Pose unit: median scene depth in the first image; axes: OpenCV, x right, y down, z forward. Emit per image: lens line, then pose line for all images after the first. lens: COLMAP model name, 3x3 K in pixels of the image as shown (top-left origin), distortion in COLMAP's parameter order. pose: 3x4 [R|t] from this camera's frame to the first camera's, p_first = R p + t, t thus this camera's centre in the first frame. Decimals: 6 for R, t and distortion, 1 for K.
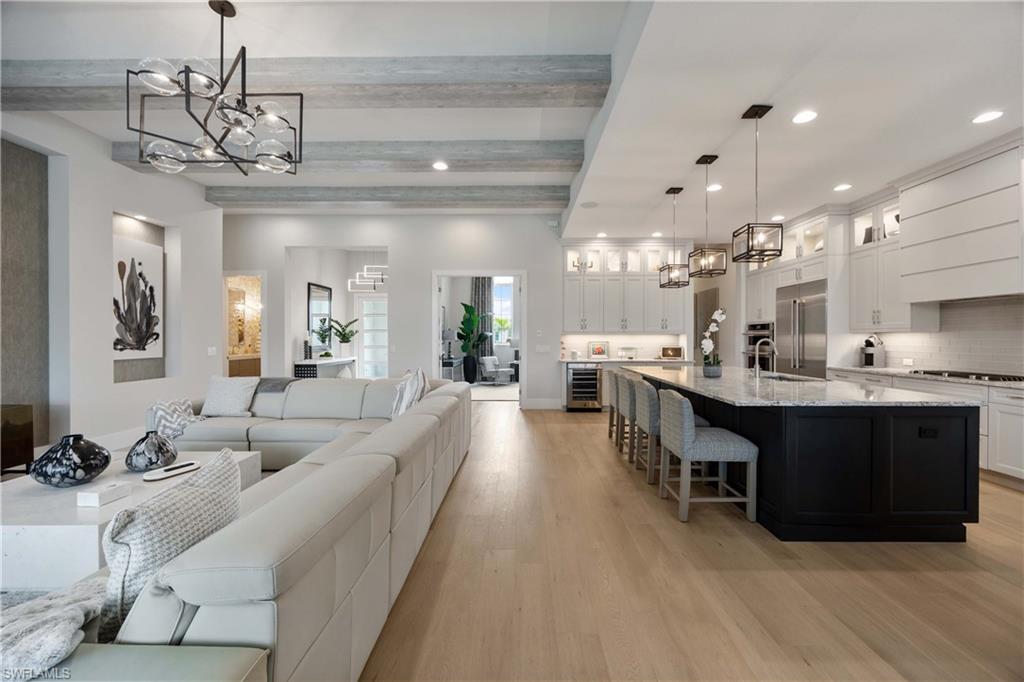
lens RADIAL K [[390.7, 0, 514.1], [0, 390.7, 340.9], [0, 0, 1]] dist [-0.007388, 0.000880]
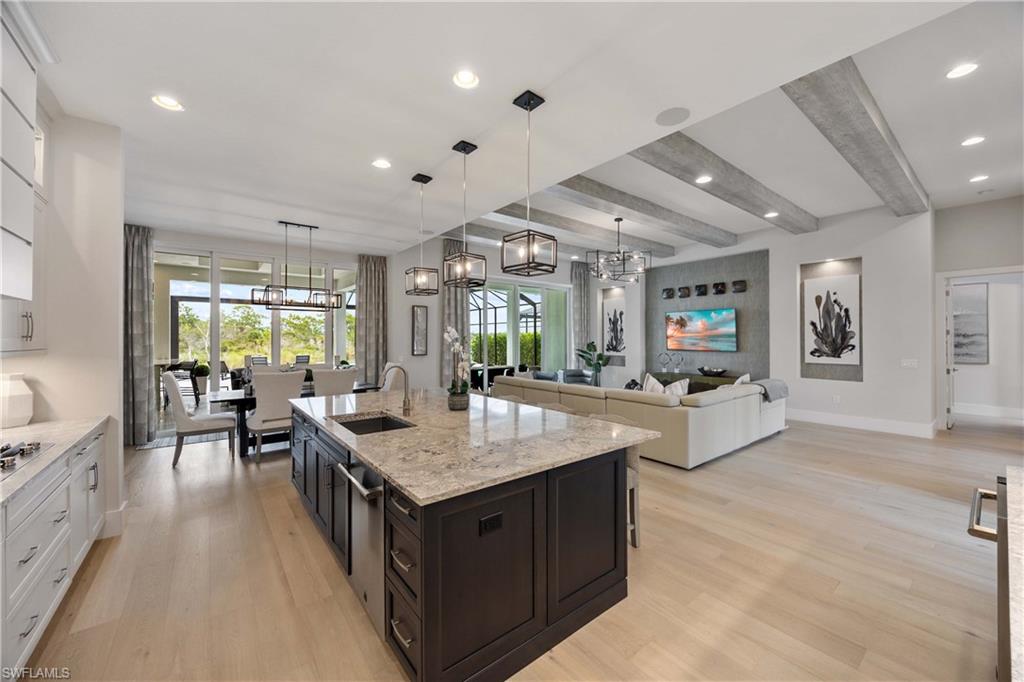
lens RADIAL K [[390.7, 0, 526.2], [0, 390.7, 338.4], [0, 0, 1]] dist [-0.007388, 0.000880]
pose [[-0.756442, -0.000014, -0.654060, 0.686394], [-0.004431, 0.999977, 0.005104, -0.042366], [0.654045, 0.006759, -0.756425, 1.250228]]
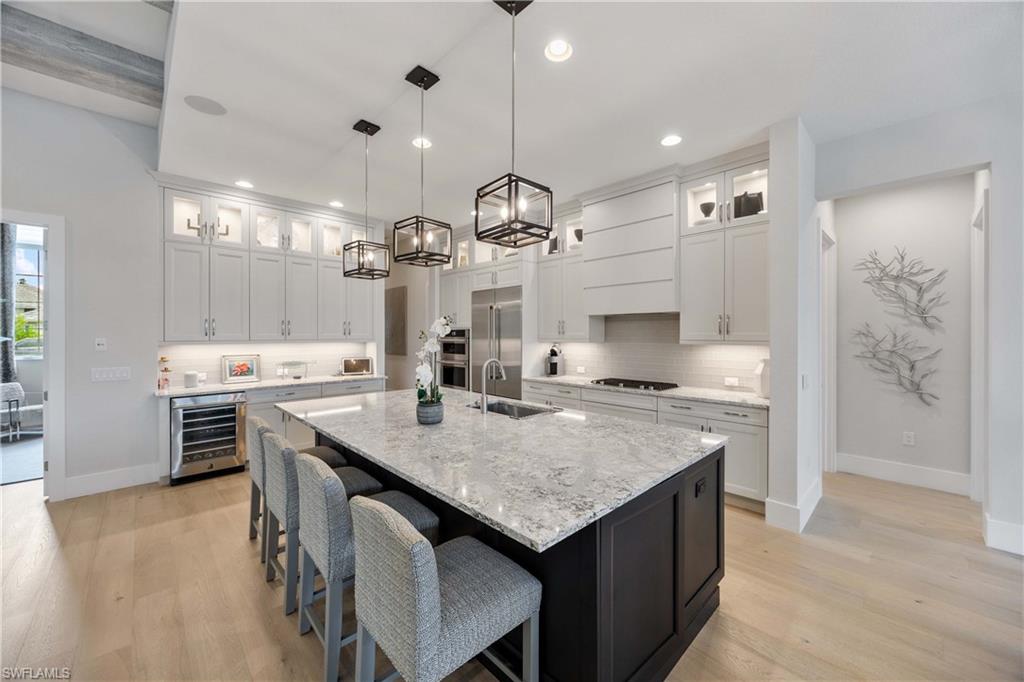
lens RADIAL K [[390.7, 0, 518.3], [0, 390.7, 335.1], [0, 0, 1]] dist [-0.007388, 0.000880]
pose [[0.701681, -0.002932, 0.712485, 0.113323], [0.007033, 0.999971, -0.002811, -0.035068], [-0.712457, 0.006983, 0.701681, 0.329177]]
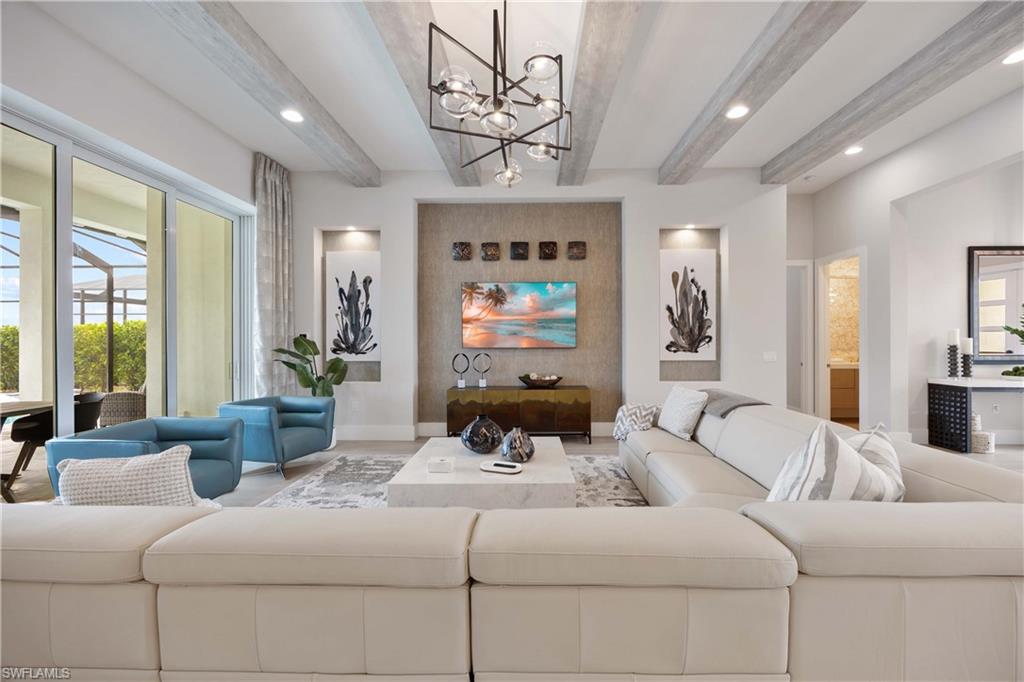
lens RADIAL K [[390.7, 0, 523.0], [0, 390.7, 339.9], [0, 0, 1]] dist [-0.007388, 0.000880]
pose [[-0.001644, -0.000367, -0.999999, 0.091190], [-0.006213, 0.999981, -0.000357, -0.006753], [0.999979, 0.006212, -0.001647, 0.514302]]
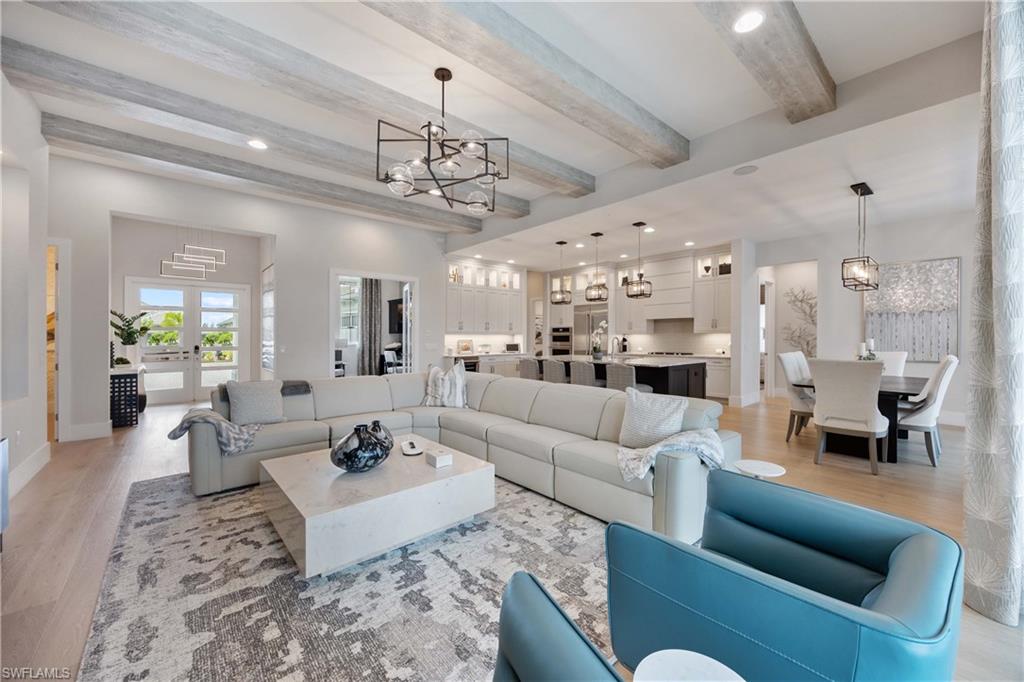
lens RADIAL K [[390.7, 0, 514.9], [0, 390.7, 338.7], [0, 0, 1]] dist [-0.007388, 0.000880]
pose [[0.745739, -0.004559, 0.666223, -0.684170], [0.007227, 0.999973, -0.001247, 0.000383], [-0.666199, 0.005745, 0.745752, -0.041223]]
